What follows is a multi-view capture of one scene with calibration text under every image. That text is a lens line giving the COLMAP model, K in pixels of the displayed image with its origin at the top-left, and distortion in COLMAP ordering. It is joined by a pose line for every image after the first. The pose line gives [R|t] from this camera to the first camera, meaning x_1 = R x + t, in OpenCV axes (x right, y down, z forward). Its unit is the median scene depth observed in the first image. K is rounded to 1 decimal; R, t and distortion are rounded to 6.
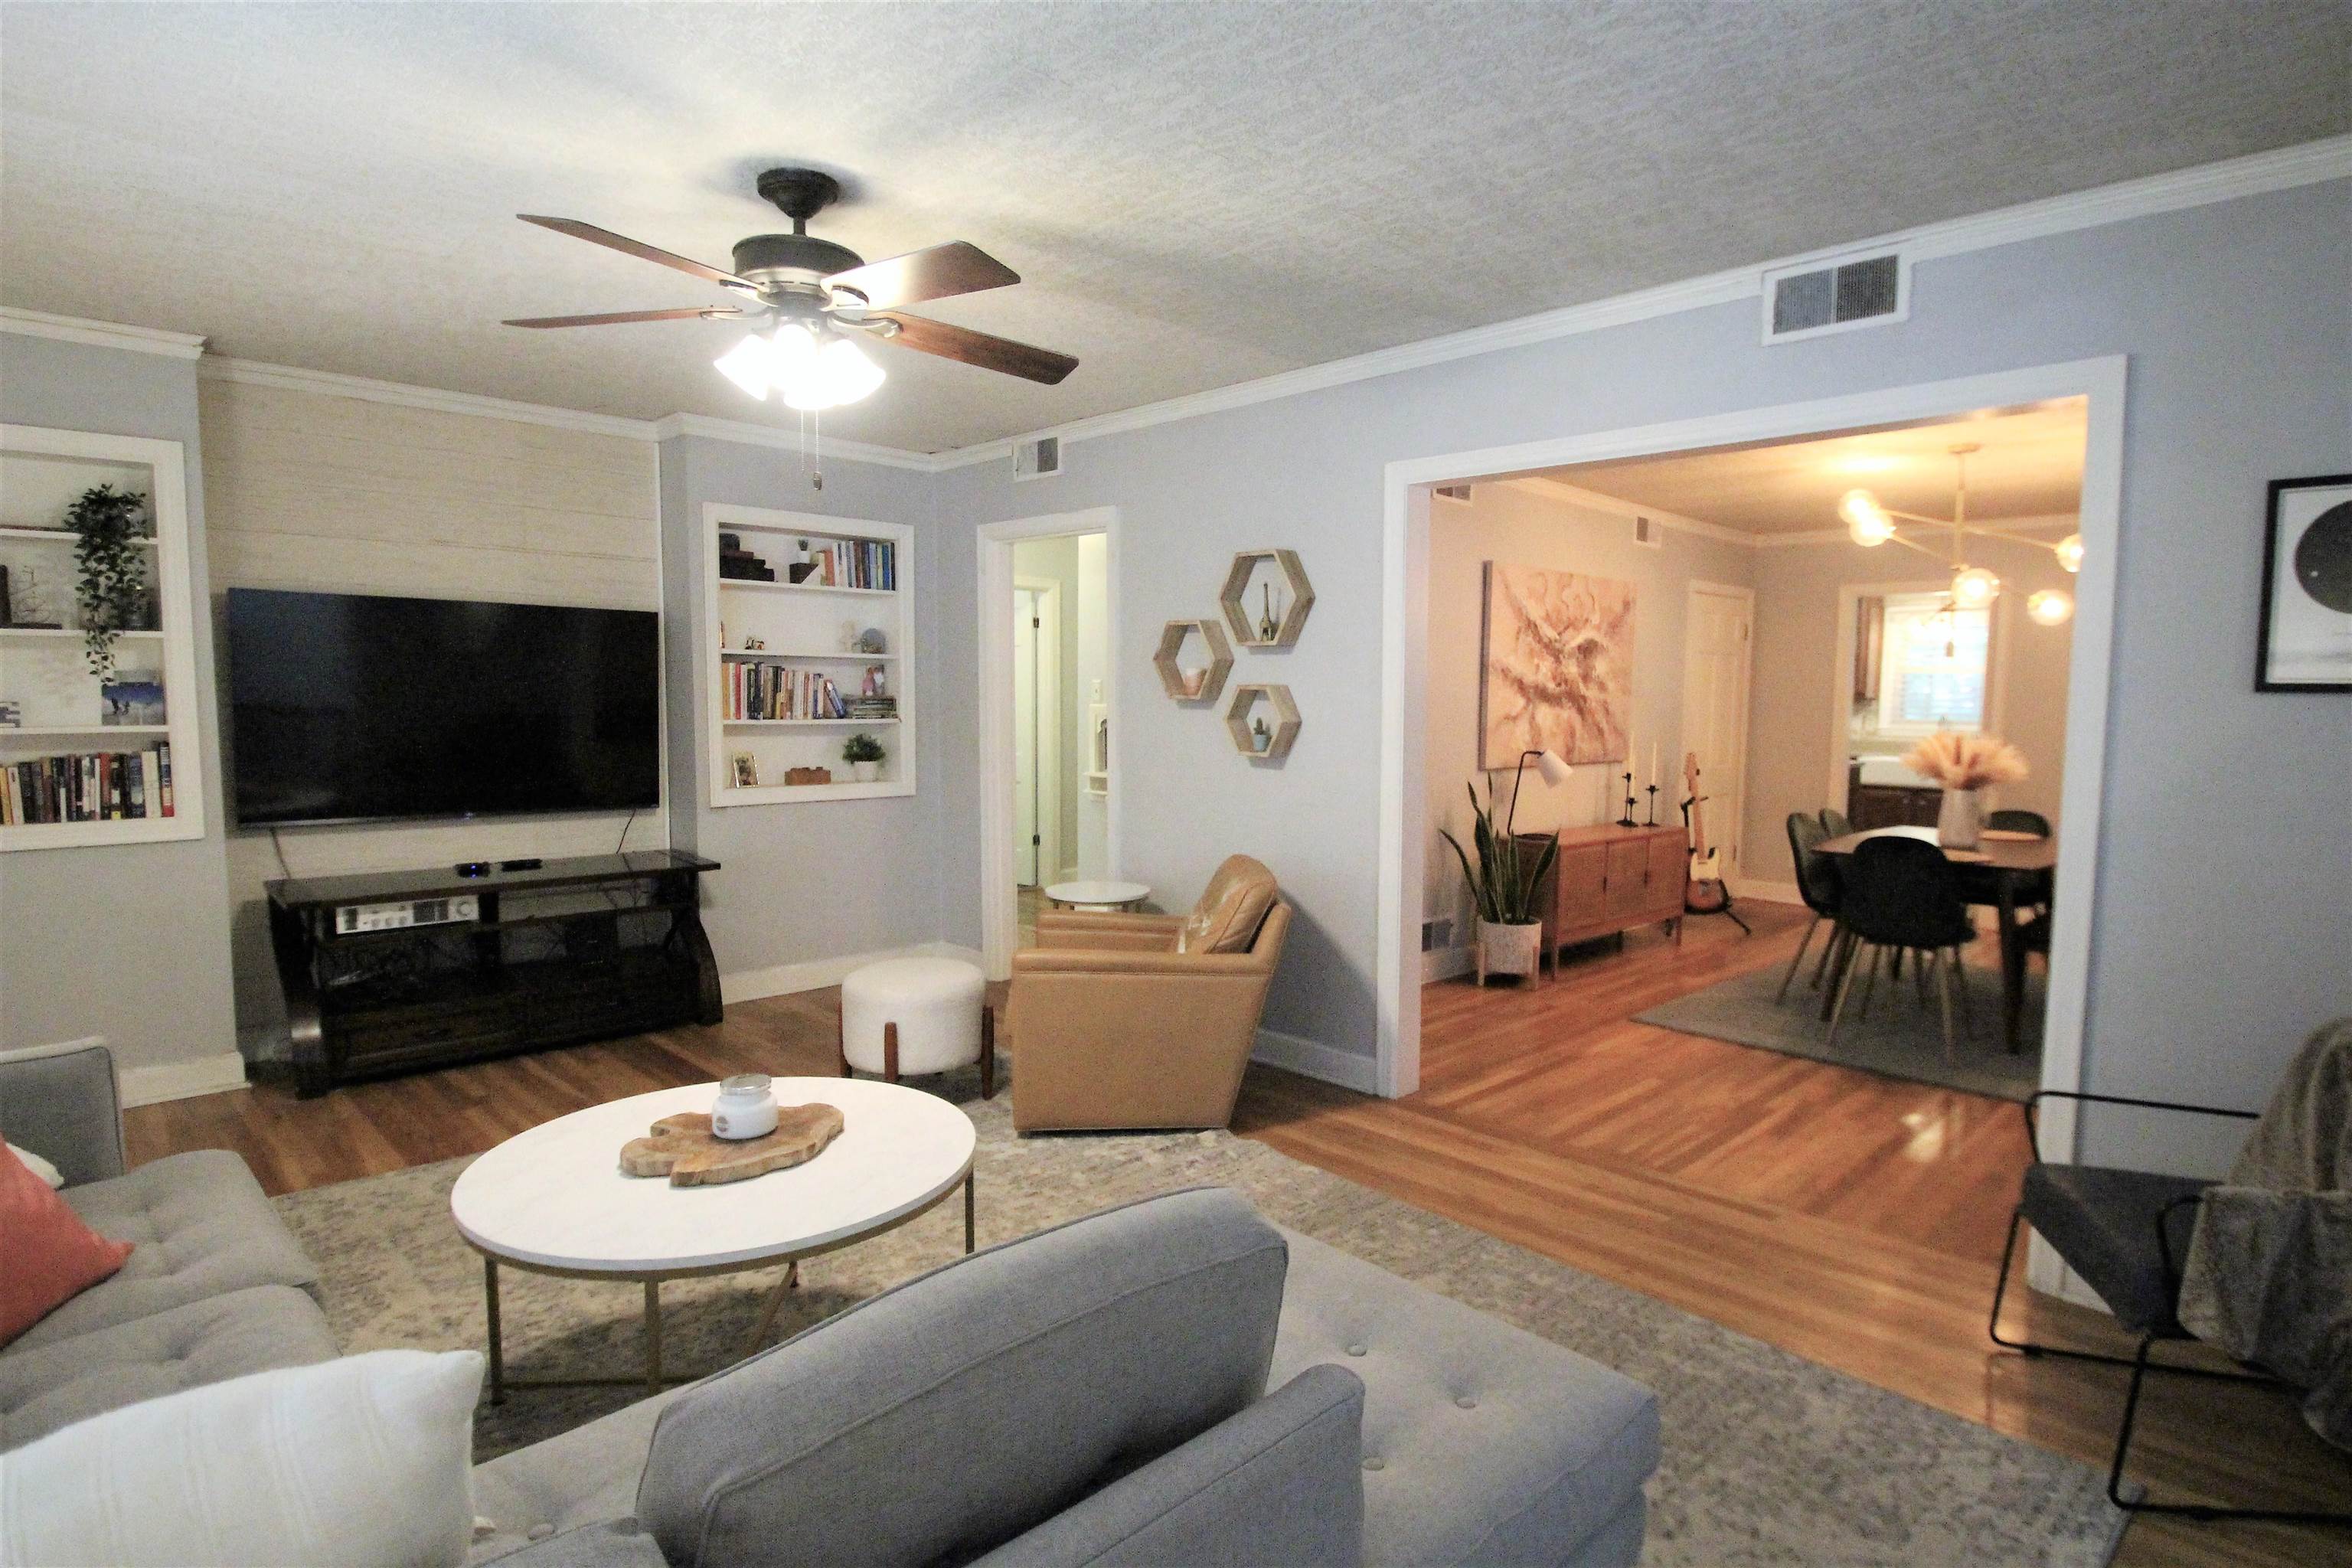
lens RADIAL K [[1216.3, 0, 1200.8], [0, 1216.3, 798.8], [0, 0, 1]] dist [-0.004461, 0.000048]
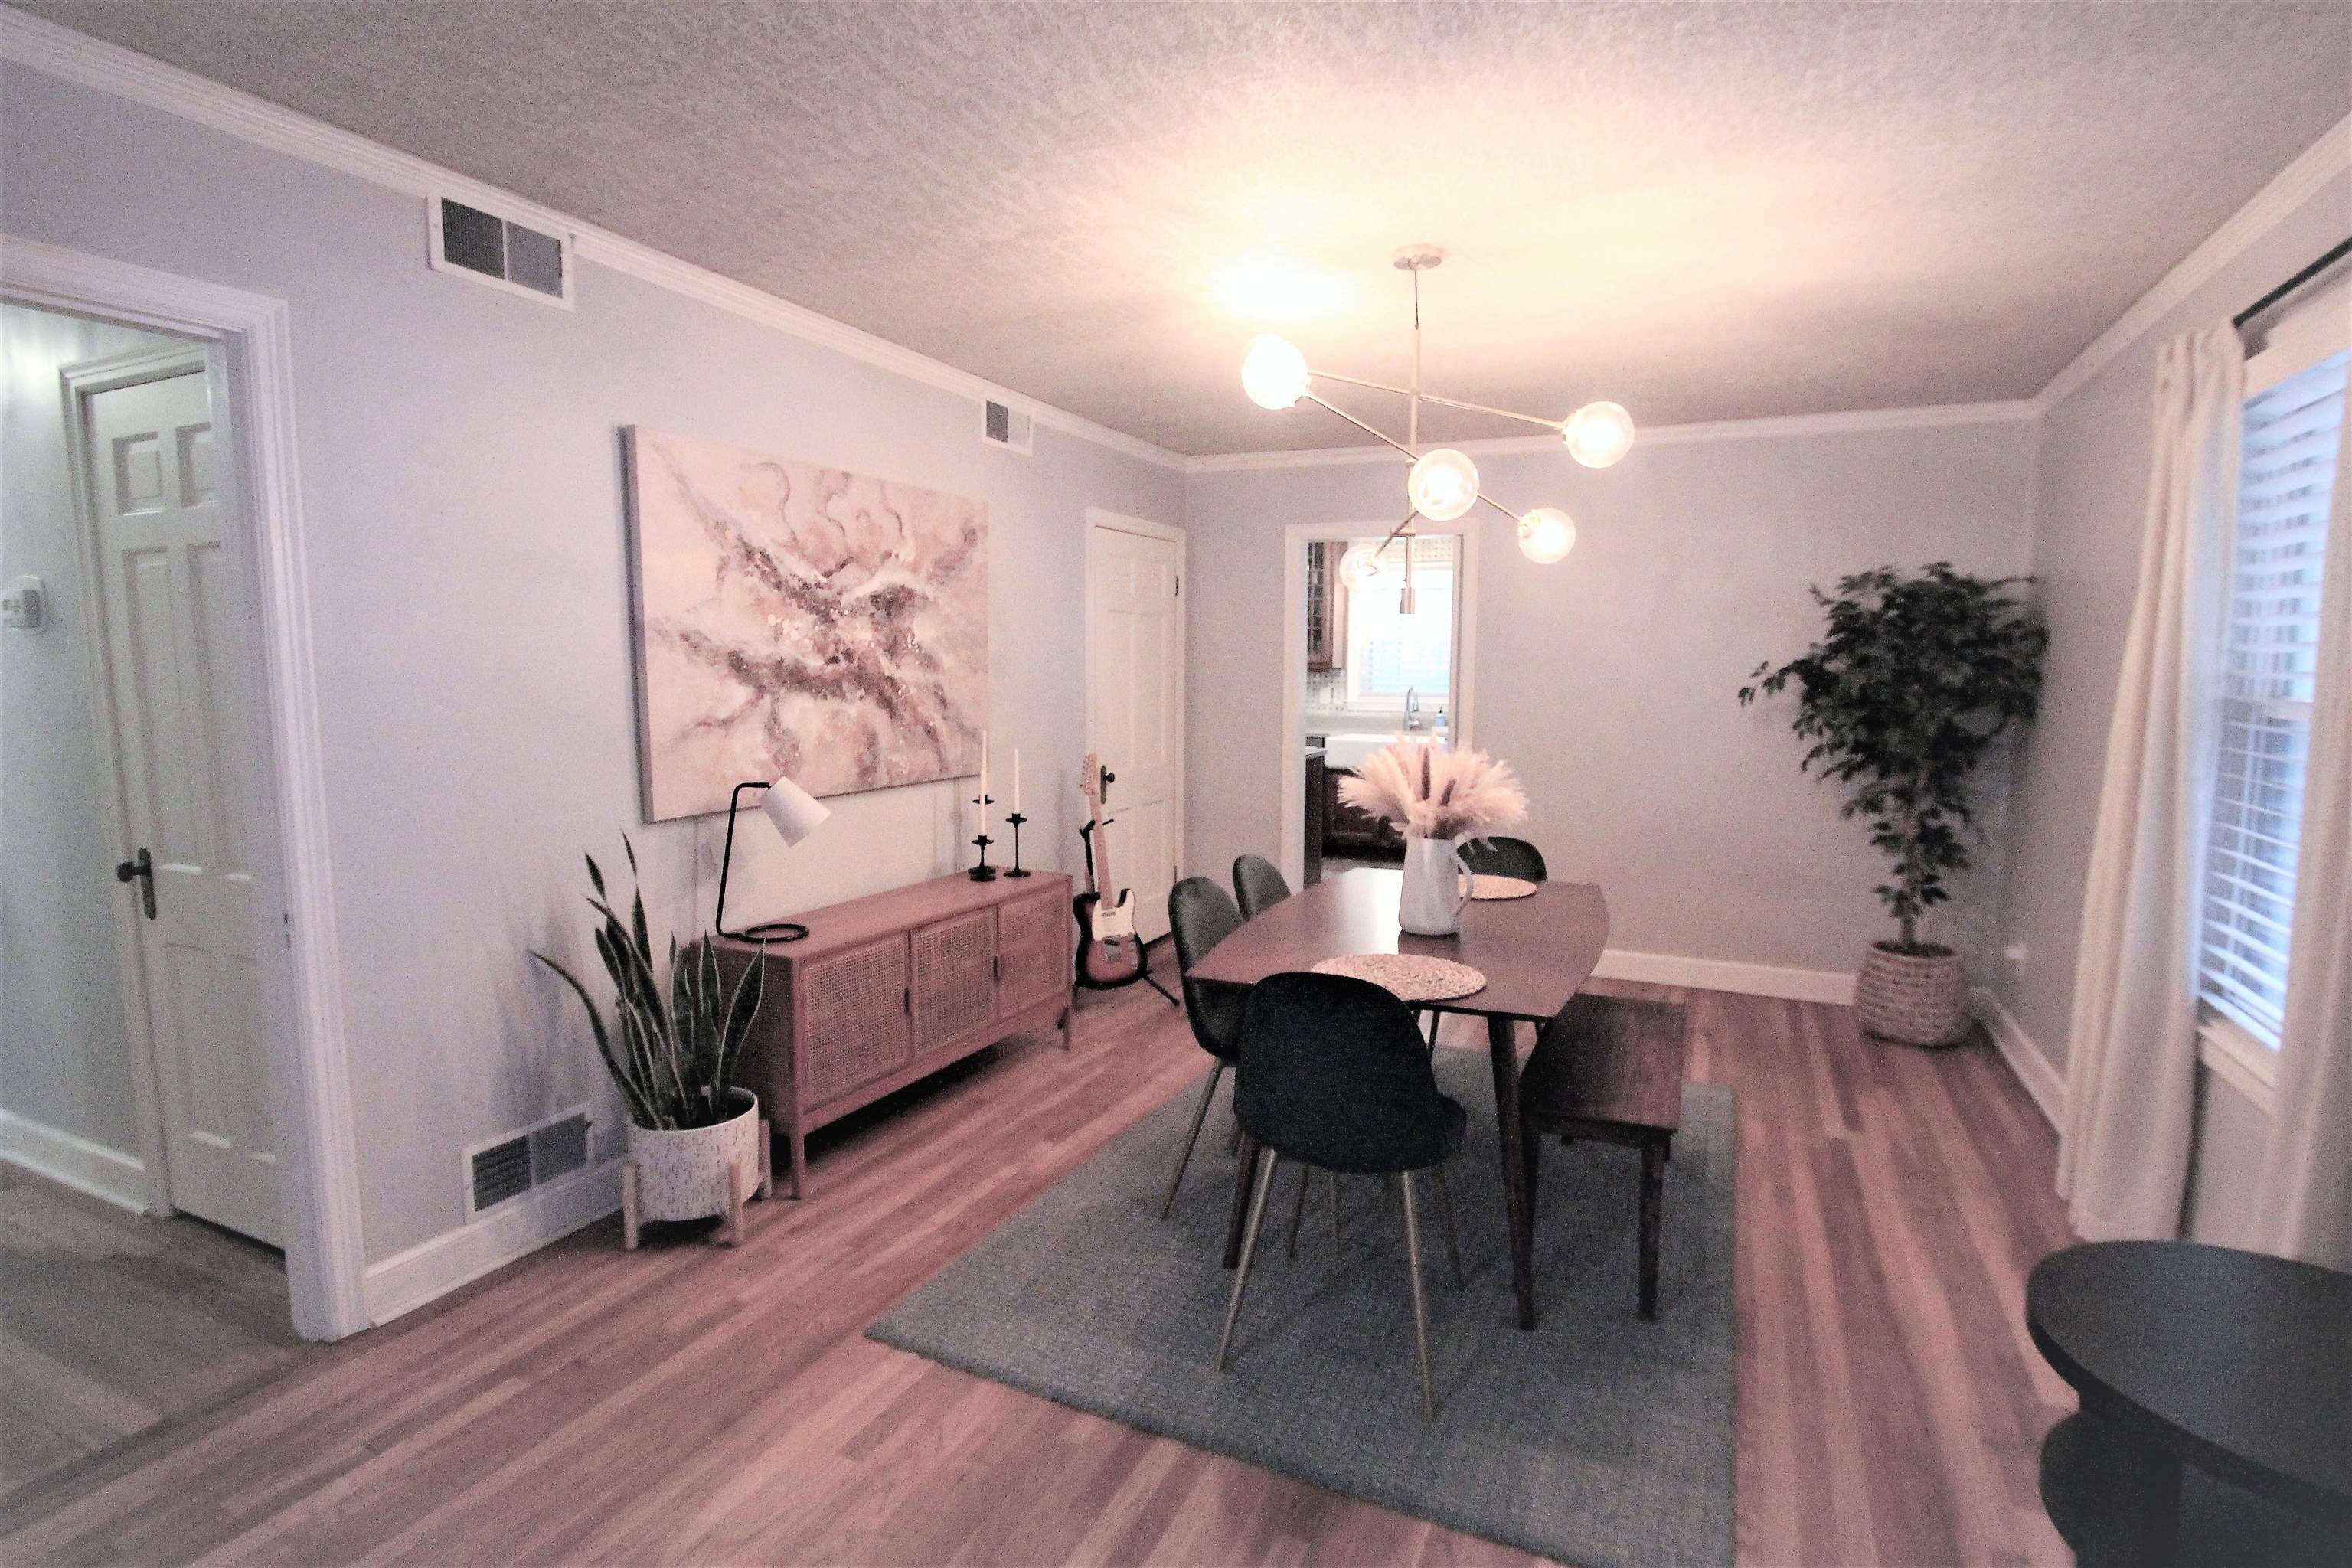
lens RADIAL K [[1104.5, 0, 1177.6], [0, 1104.5, 775.6], [0, 0, 1]] dist [0.003069, 0.000373]
pose [[0.944335, -0.039750, 0.326575, 0.279715], [0.033028, 0.999113, 0.026105, -0.047272], [-0.327323, -0.013866, 0.944811, 0.443732]]
